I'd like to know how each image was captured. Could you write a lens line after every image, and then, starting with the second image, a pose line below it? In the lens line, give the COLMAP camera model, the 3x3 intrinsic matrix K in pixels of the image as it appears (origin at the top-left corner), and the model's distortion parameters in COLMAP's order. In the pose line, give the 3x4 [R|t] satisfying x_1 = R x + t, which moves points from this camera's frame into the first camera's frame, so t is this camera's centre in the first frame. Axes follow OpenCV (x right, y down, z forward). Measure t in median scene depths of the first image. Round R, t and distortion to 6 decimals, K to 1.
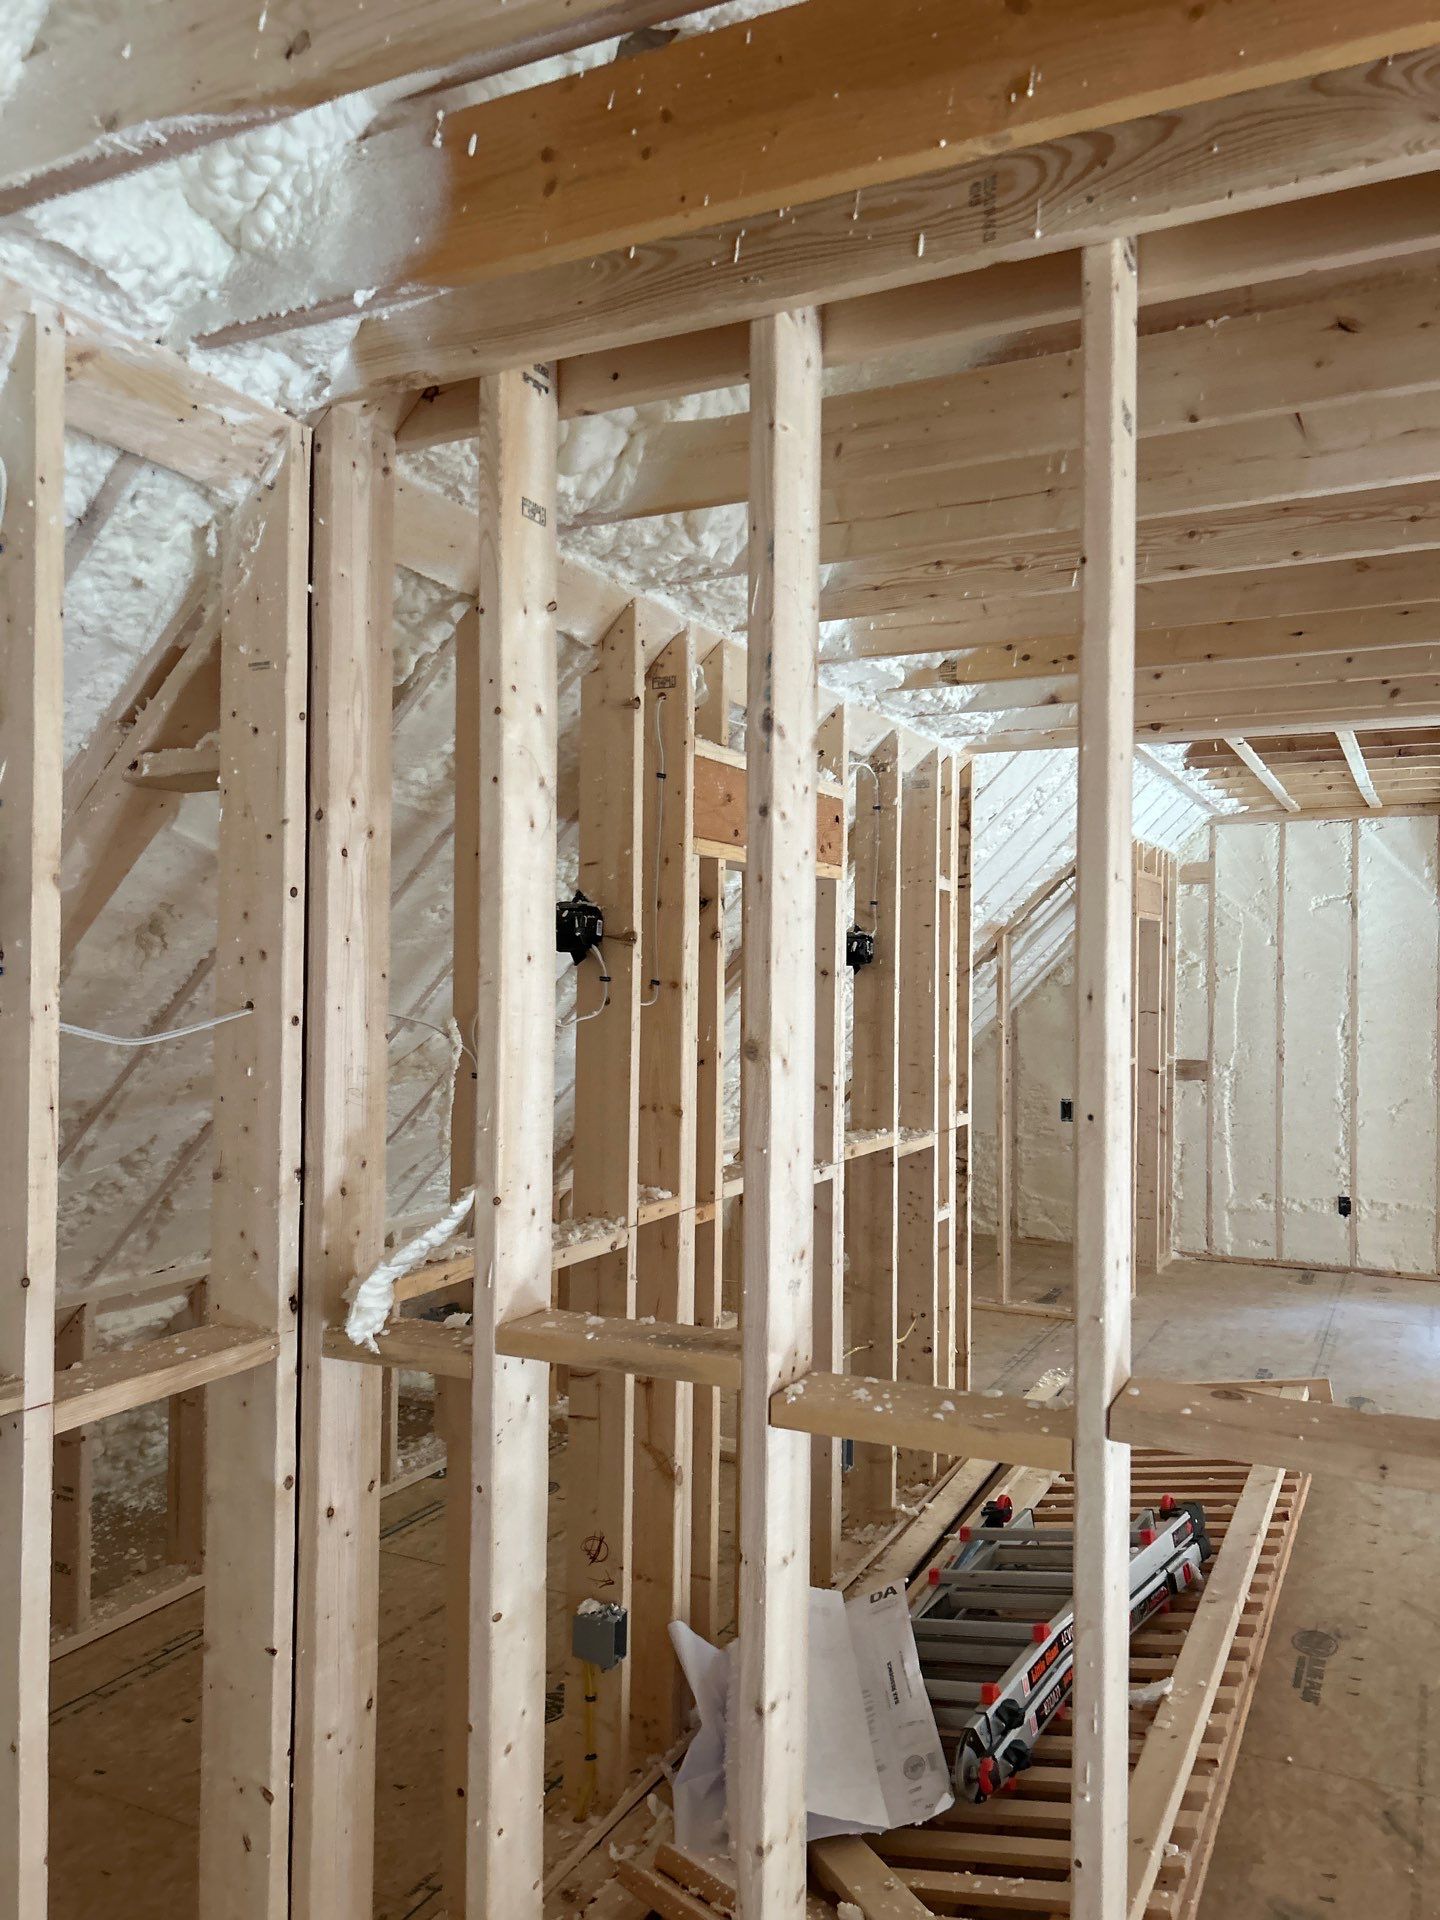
lens RADIAL K [[1441.1, 0, 722.9], [0, 1441.1, 974.5], [0, 0, 1]] dist [0.047240, -0.050731]
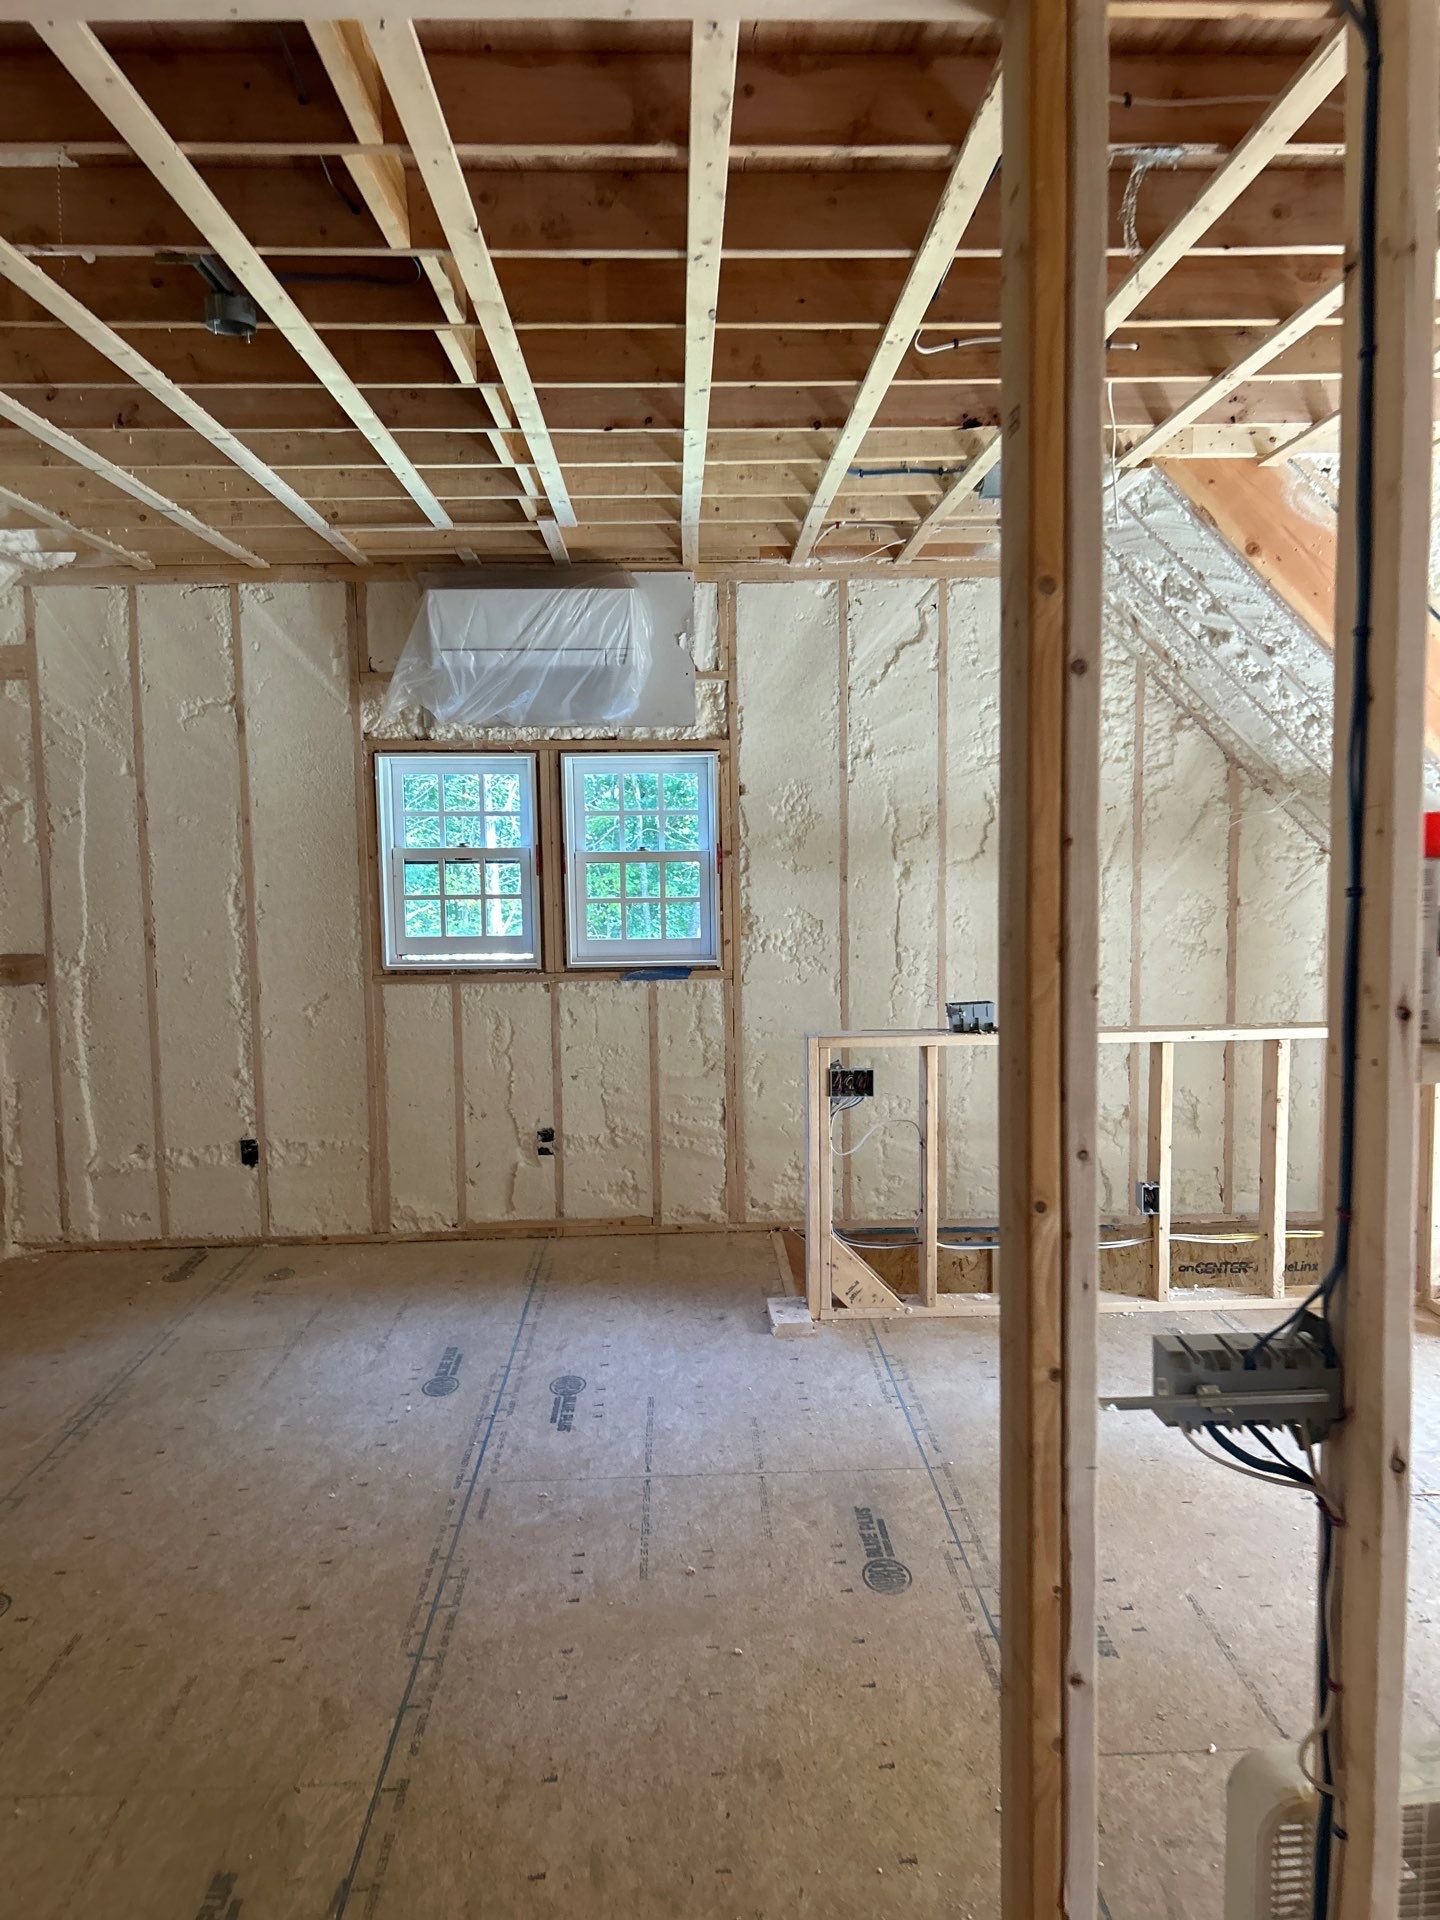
lens RADIAL K [[1441.1, 0, 710.9], [0, 1441.1, 975.7], [0, 0, 1]] dist [0.047240, -0.050731]
pose [[0.886017, -0.068879, 0.458508, 0.307901], [0.022213, 0.994074, 0.106409, 0.006427], [-0.463120, -0.084095, 0.882297, 0.289490]]
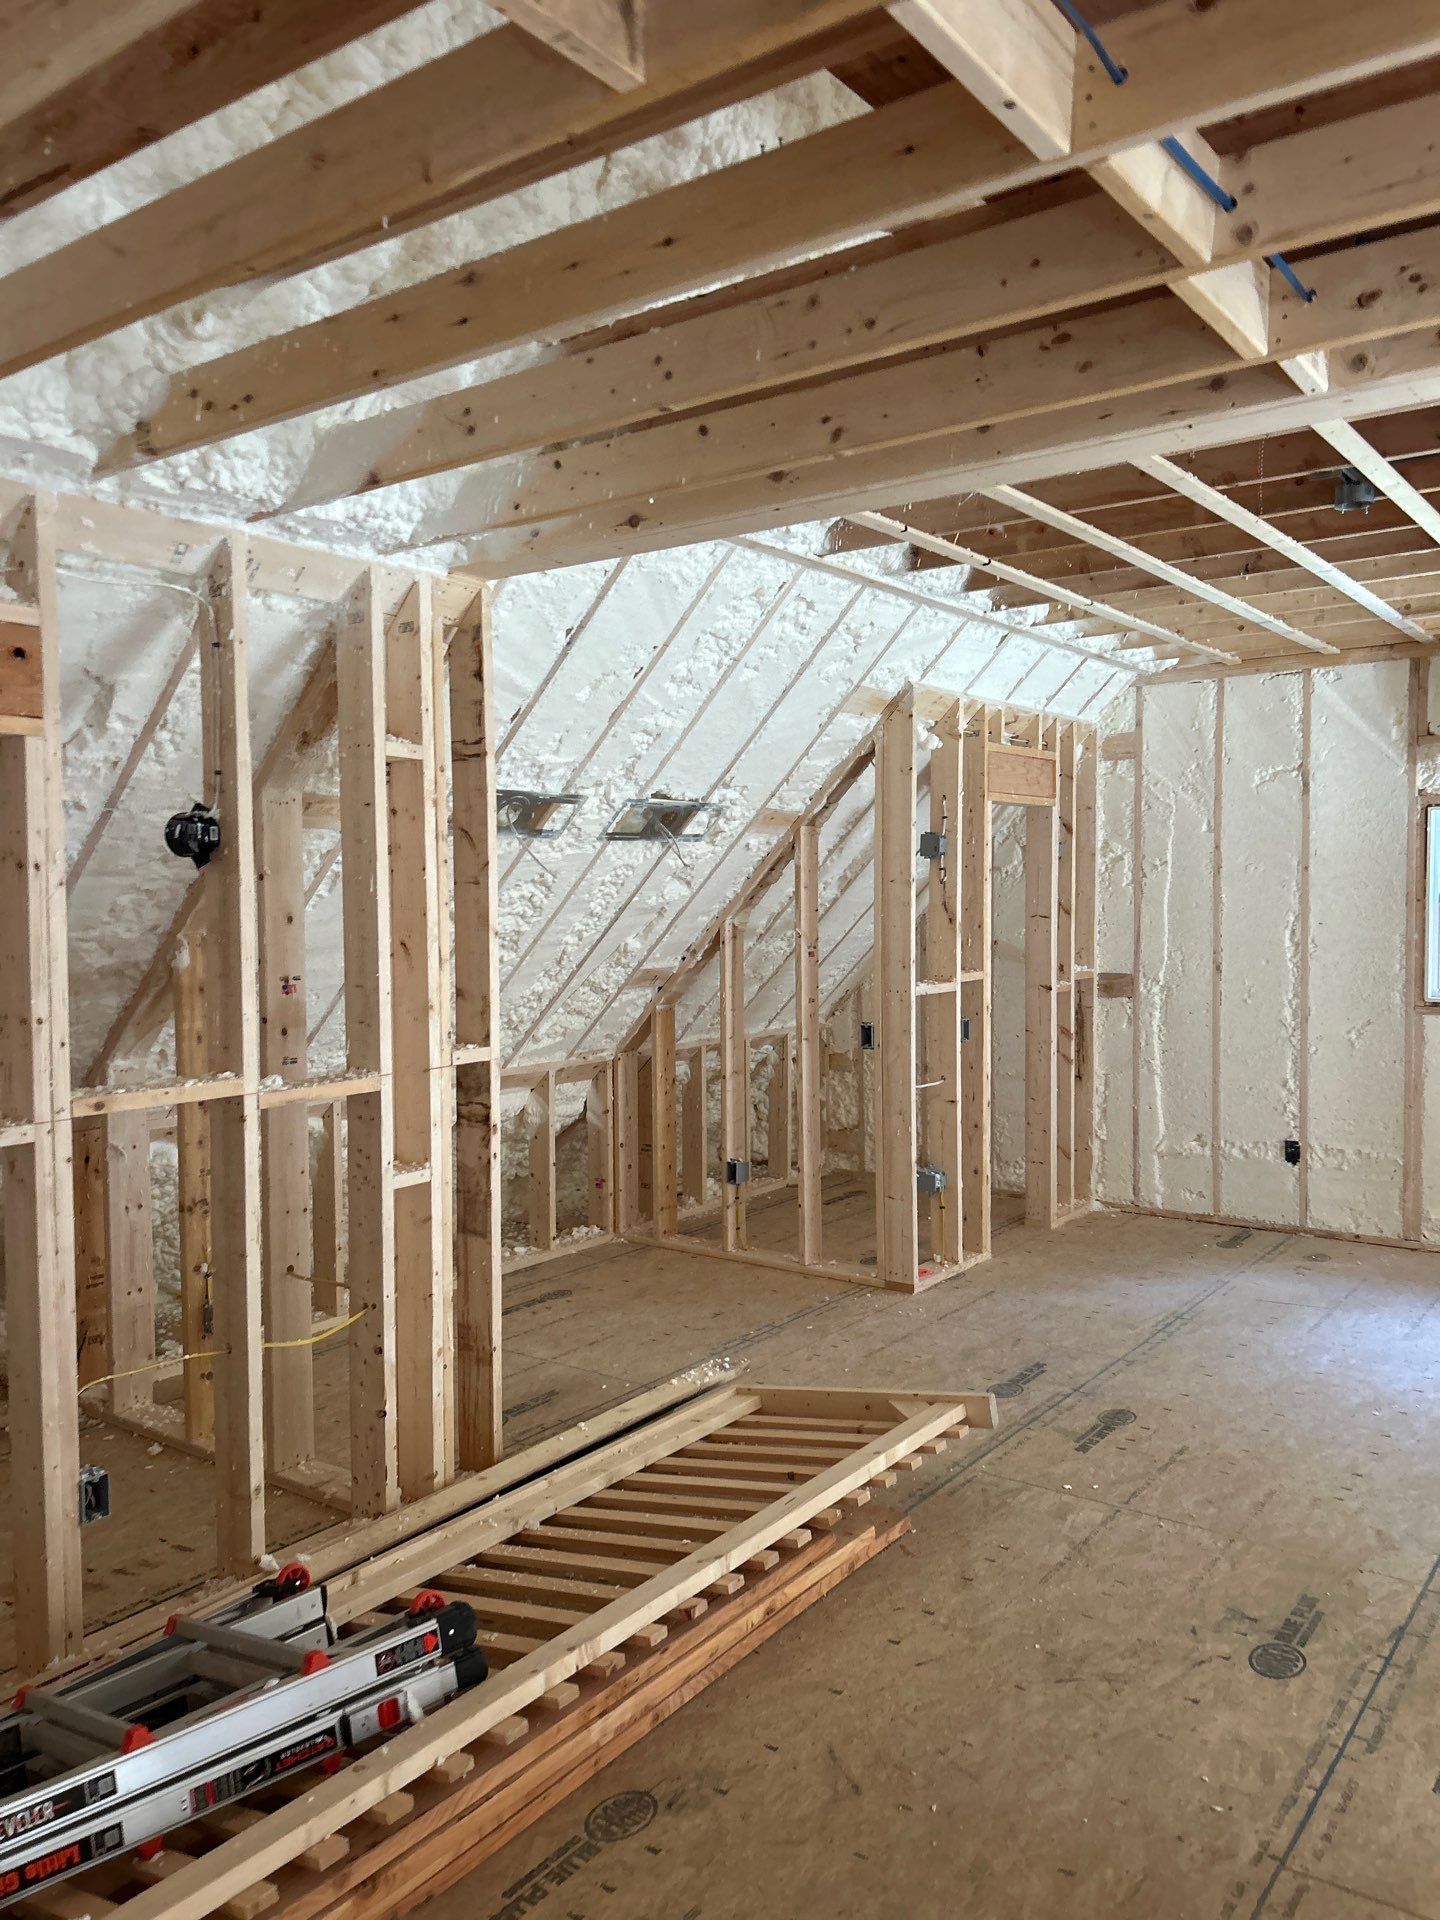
lens RADIAL K [[1441.1, 0, 717.1], [0, 1441.1, 956.3], [0, 0, 1]] dist [0.047240, -0.050731]
pose [[0.983970, -0.010180, -0.178044, 0.254733], [0.018328, 0.998855, 0.044181, 0.008909], [0.177391, -0.046736, 0.983030, 0.151784]]
